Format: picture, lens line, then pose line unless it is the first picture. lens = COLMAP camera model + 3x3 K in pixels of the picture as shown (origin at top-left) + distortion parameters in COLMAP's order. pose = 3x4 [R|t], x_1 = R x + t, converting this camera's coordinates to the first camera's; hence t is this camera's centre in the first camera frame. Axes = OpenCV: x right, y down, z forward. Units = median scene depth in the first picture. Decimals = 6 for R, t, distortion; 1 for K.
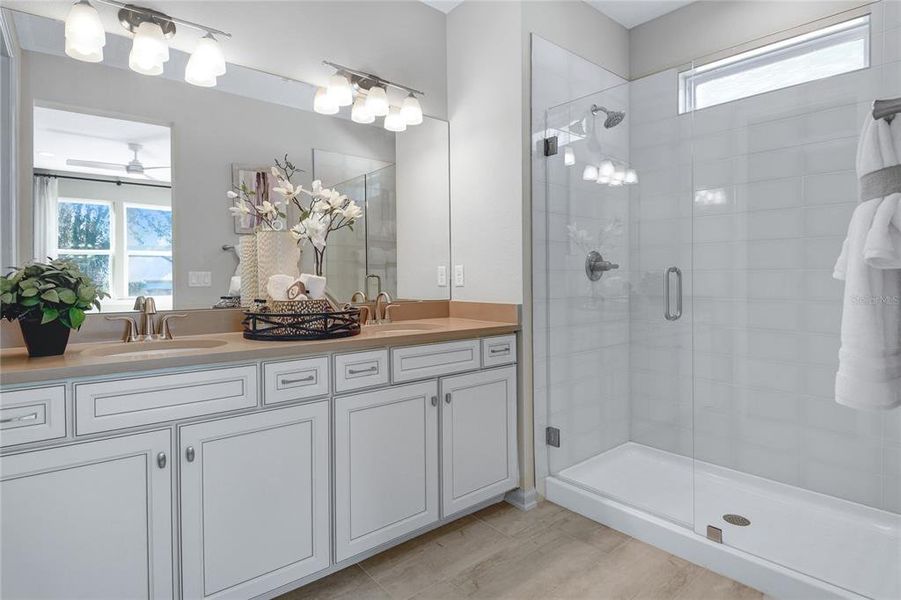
lens RADIAL K [[469.0, 0, 455.8], [0, 469.0, 294.9], [0, 0, 1]] dist [-0.006719, -0.027532]
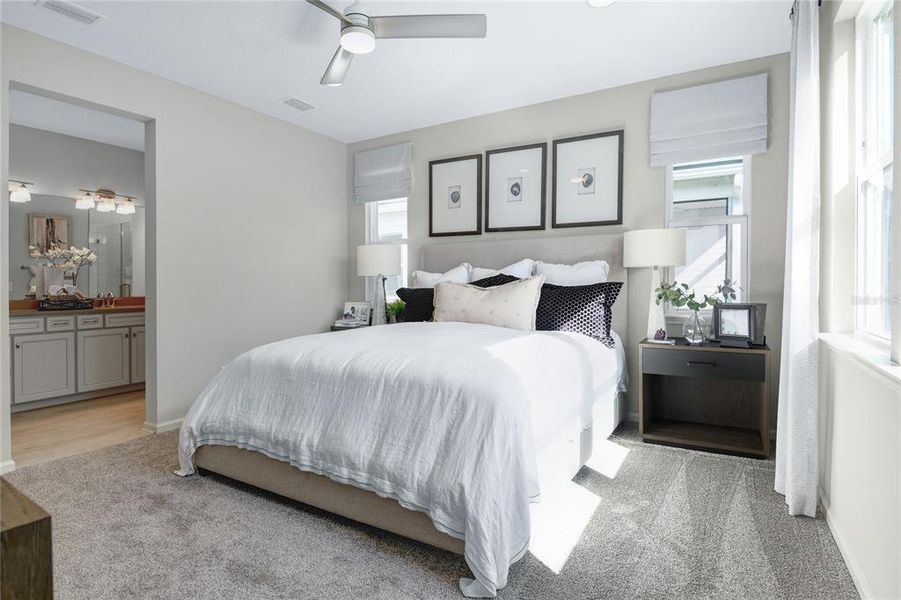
lens RADIAL K [[469.0, 0, 455.8], [0, 469.0, 294.9], [0, 0, 1]] dist [-0.006719, -0.027532]
pose [[0.948931, -0.007767, 0.315387, 0.832731], [0.012765, 0.999823, -0.013788, 0.066062], [-0.315224, 0.017110, 0.948863, -1.882335]]
